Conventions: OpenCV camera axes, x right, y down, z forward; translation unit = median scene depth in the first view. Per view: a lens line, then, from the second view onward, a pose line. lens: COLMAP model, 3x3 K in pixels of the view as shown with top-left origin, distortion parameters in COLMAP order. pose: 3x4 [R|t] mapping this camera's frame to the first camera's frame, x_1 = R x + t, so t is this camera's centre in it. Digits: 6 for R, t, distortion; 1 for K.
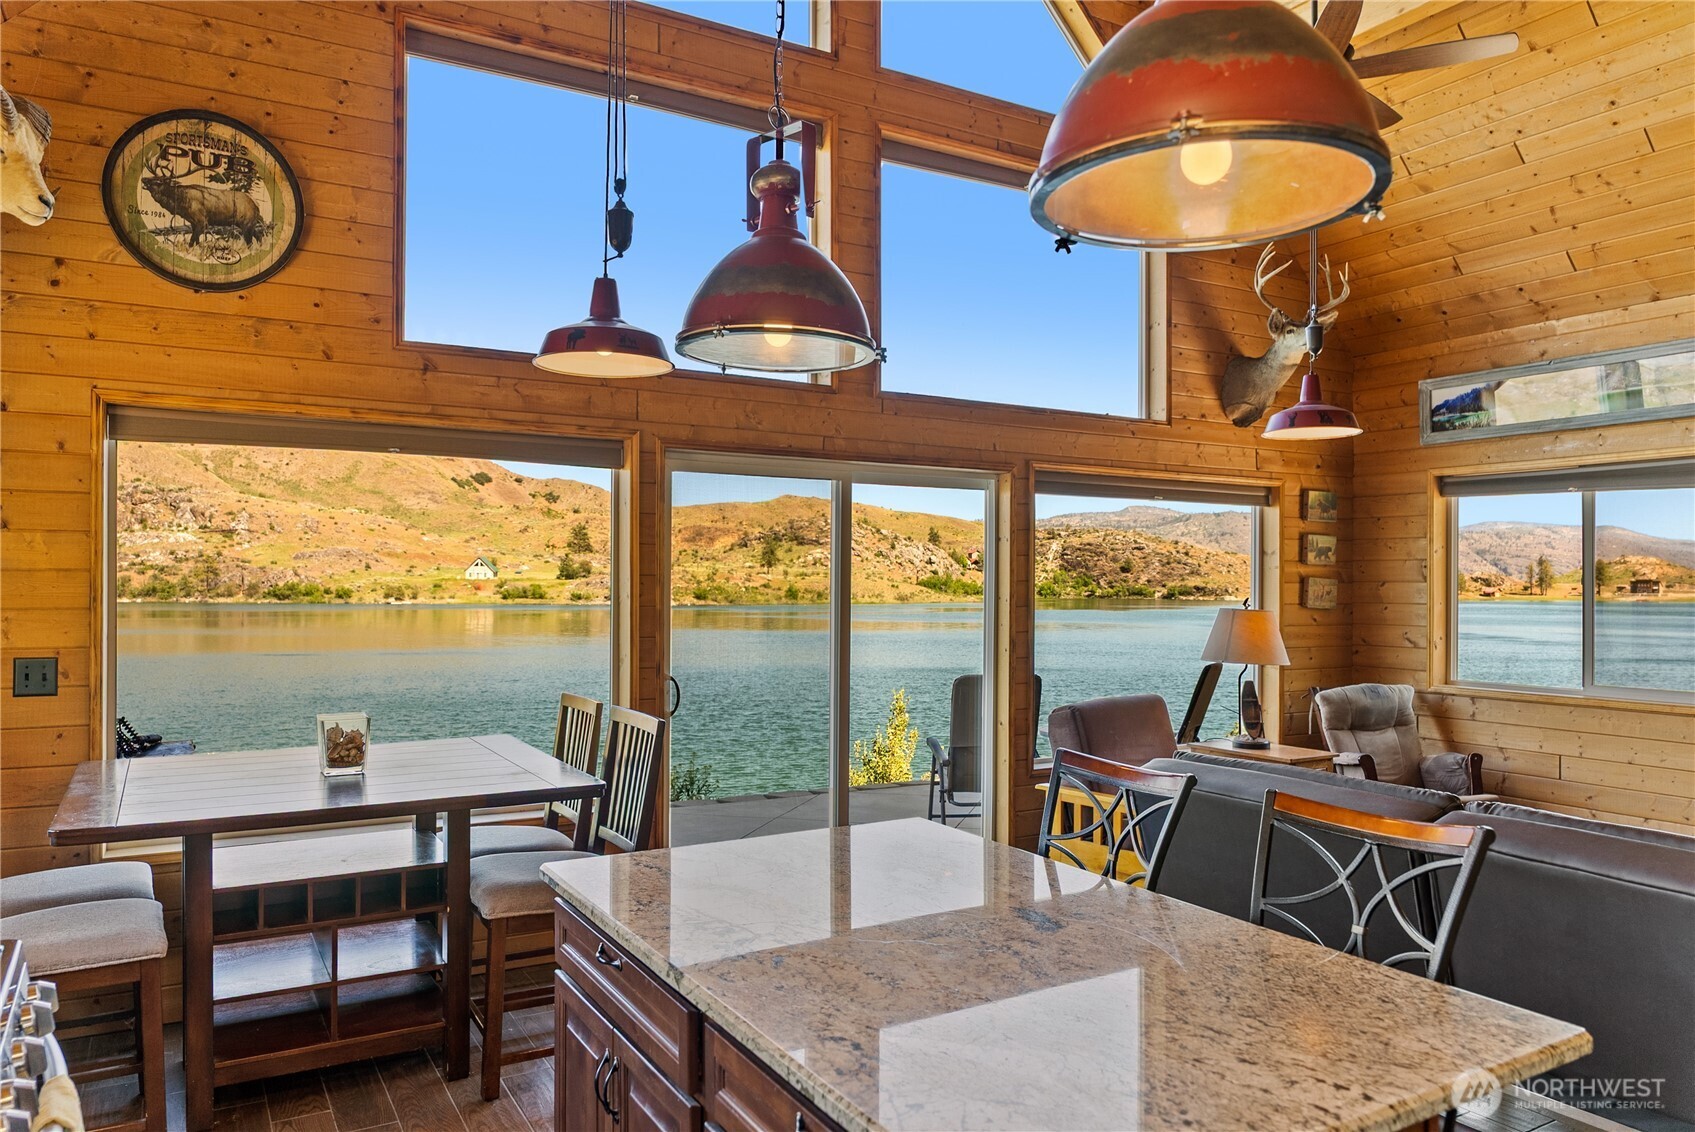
lens RADIAL K [[1150.0, 0, 849.0], [0, 1150.0, 577.1], [0, 0, 1]] dist [-0.008583, -0.011889]
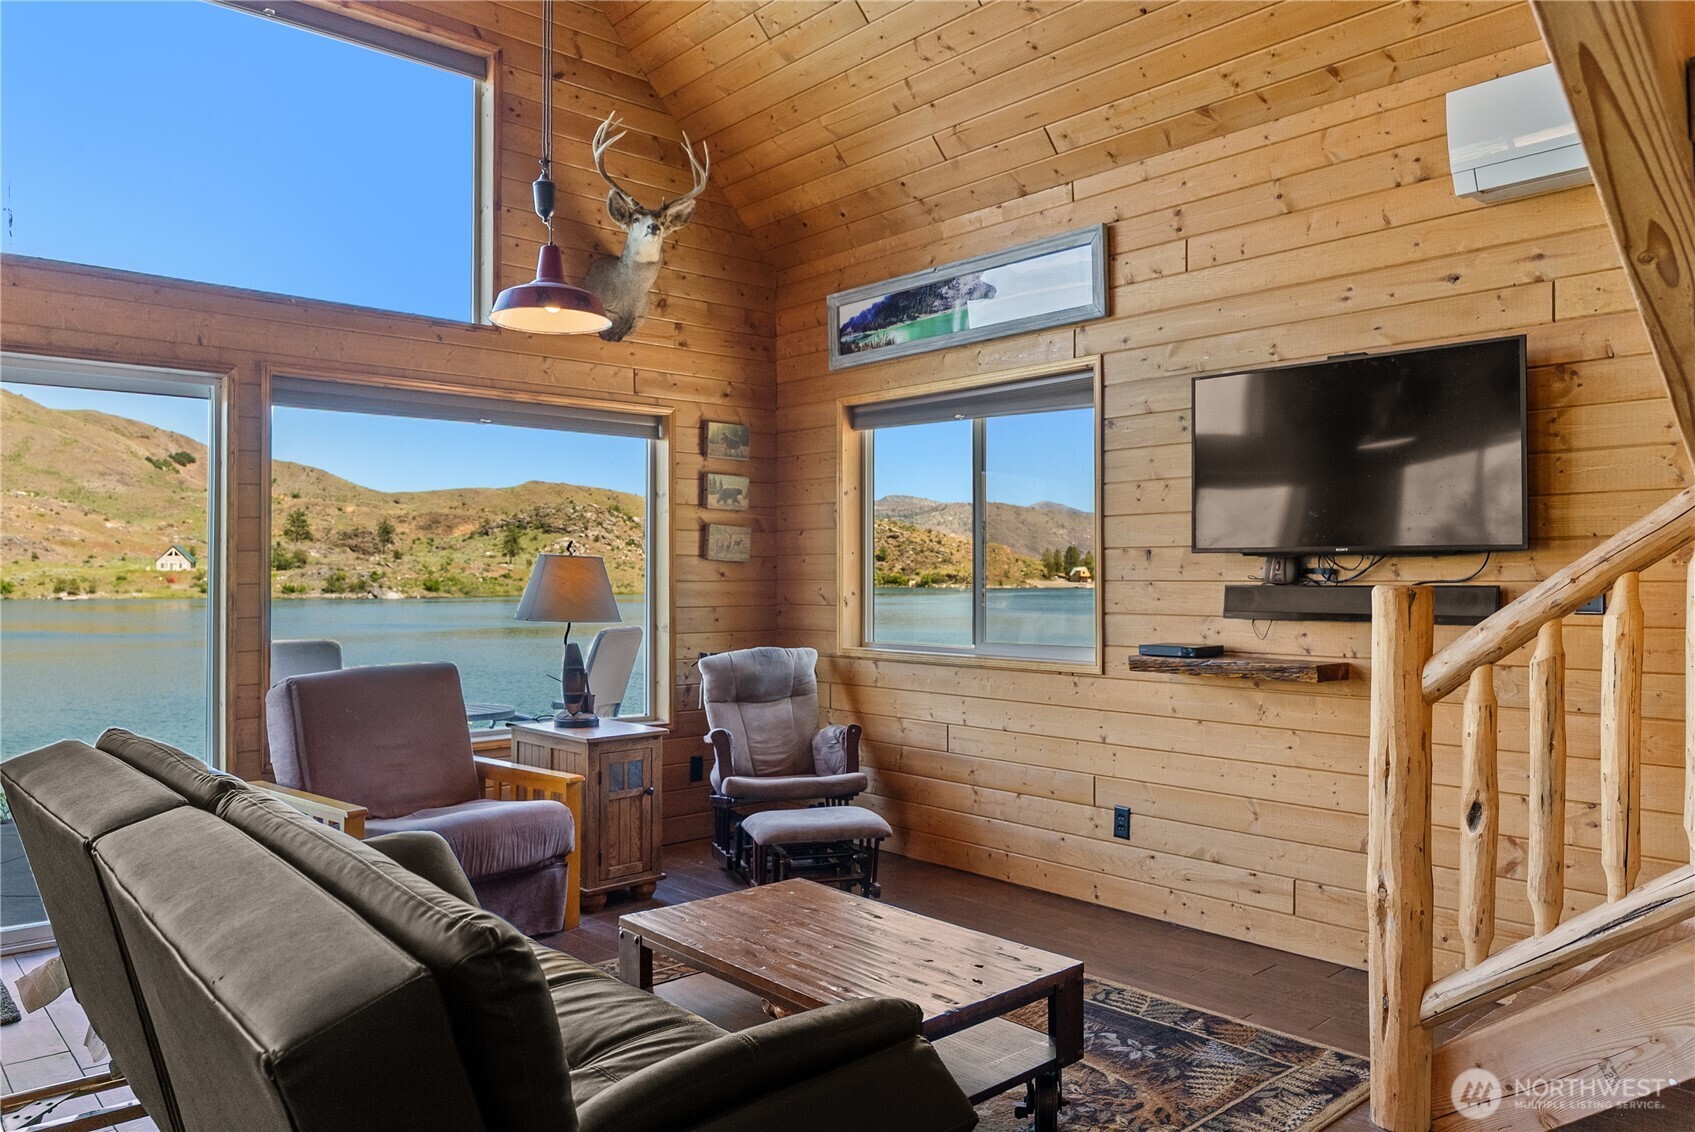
lens RADIAL K [[1173.5, 0, 853.7], [0, 1173.5, 558.7], [0, 0, 1]] dist [-0.012605, -0.001434]
pose [[0.978625, -0.003091, 0.205630, 0.335545], [0.004525, 0.999969, -0.006503, 0.032948], [-0.205604, 0.007295, 0.978608, 0.132431]]
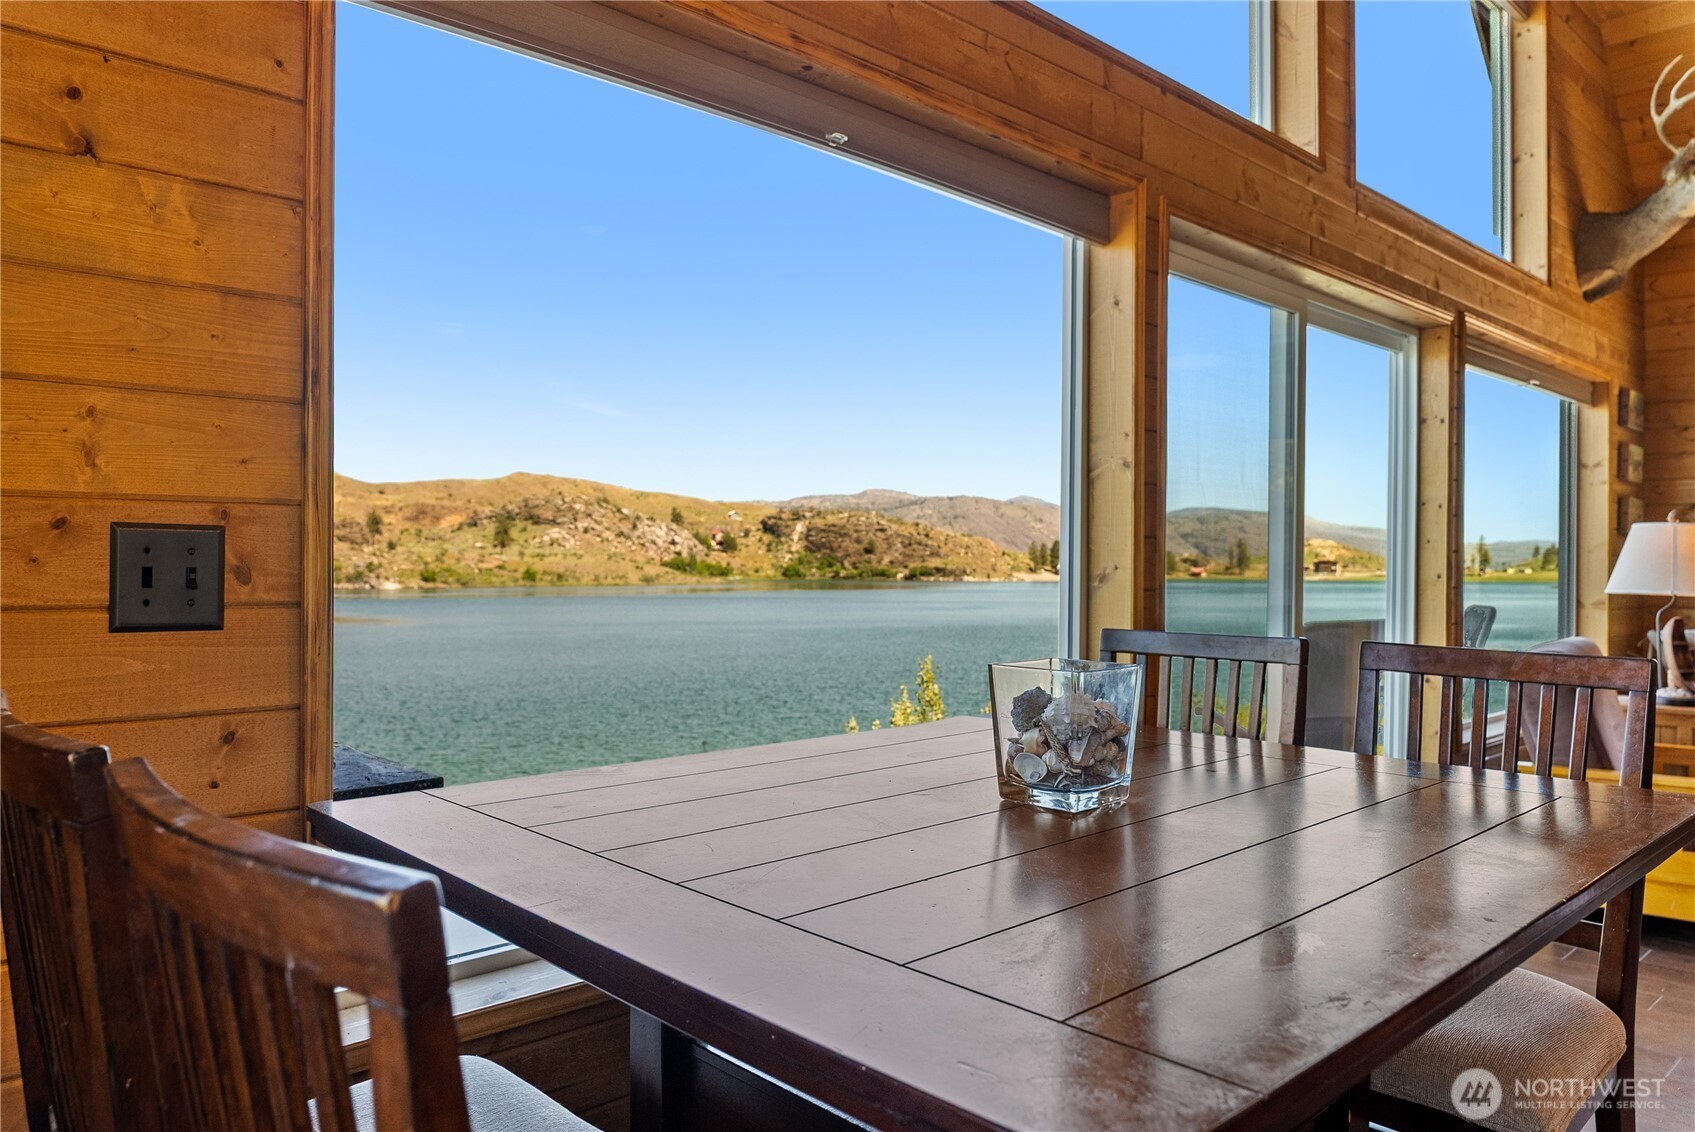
lens RADIAL K [[1161.5, 0, 849.4], [0, 1161.5, 574.3], [0, 0, 1]] dist [-0.008637, -0.004514]
pose [[0.974197, -0.003011, 0.225678, -0.328364], [0.000092, 0.999916, 0.012944, 0.046019], [-0.225698, -0.012589, 0.974116, 0.331346]]
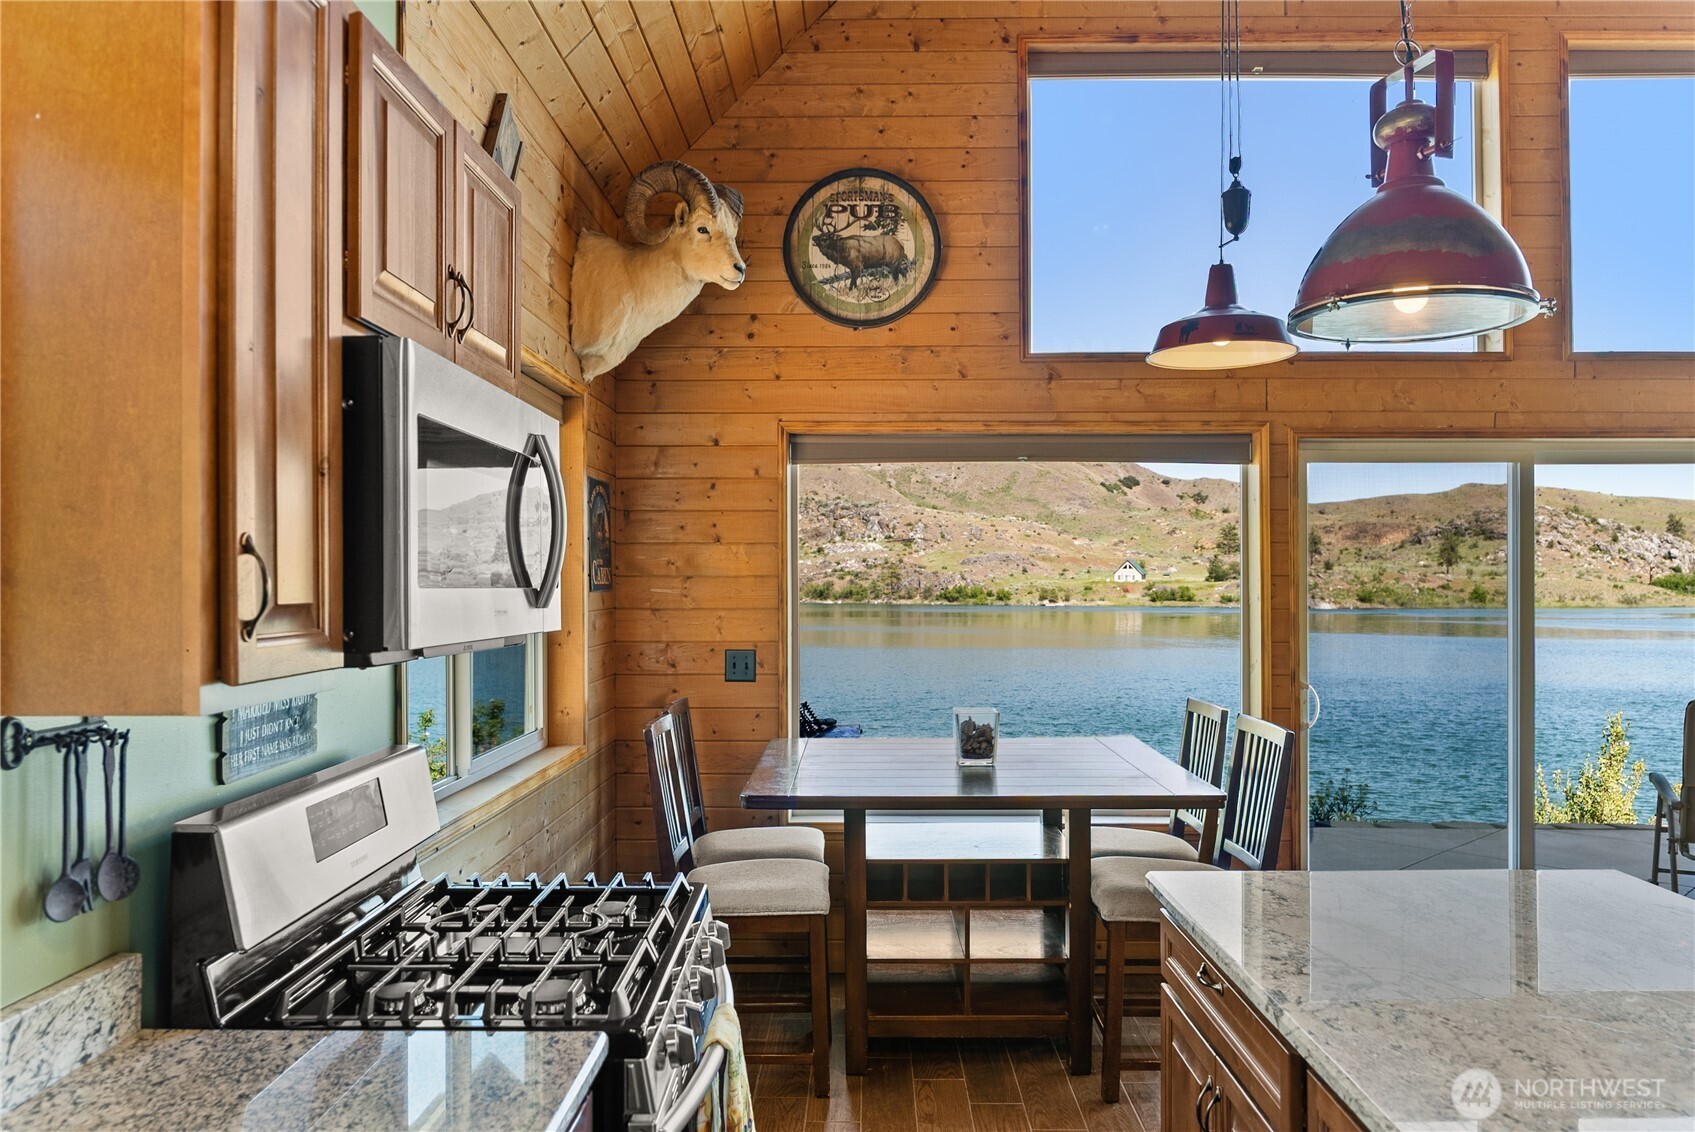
lens RADIAL K [[1161.5, 0, 849.4], [0, 1161.5, 574.3], [0, 0, 1]] dist [-0.008637, -0.004514]
pose [[0.853945, -0.010559, -0.520257, 0.011968], [0.008326, 0.999943, -0.006628, 0.000402], [0.520297, 0.001328, 0.853984, 0.009290]]
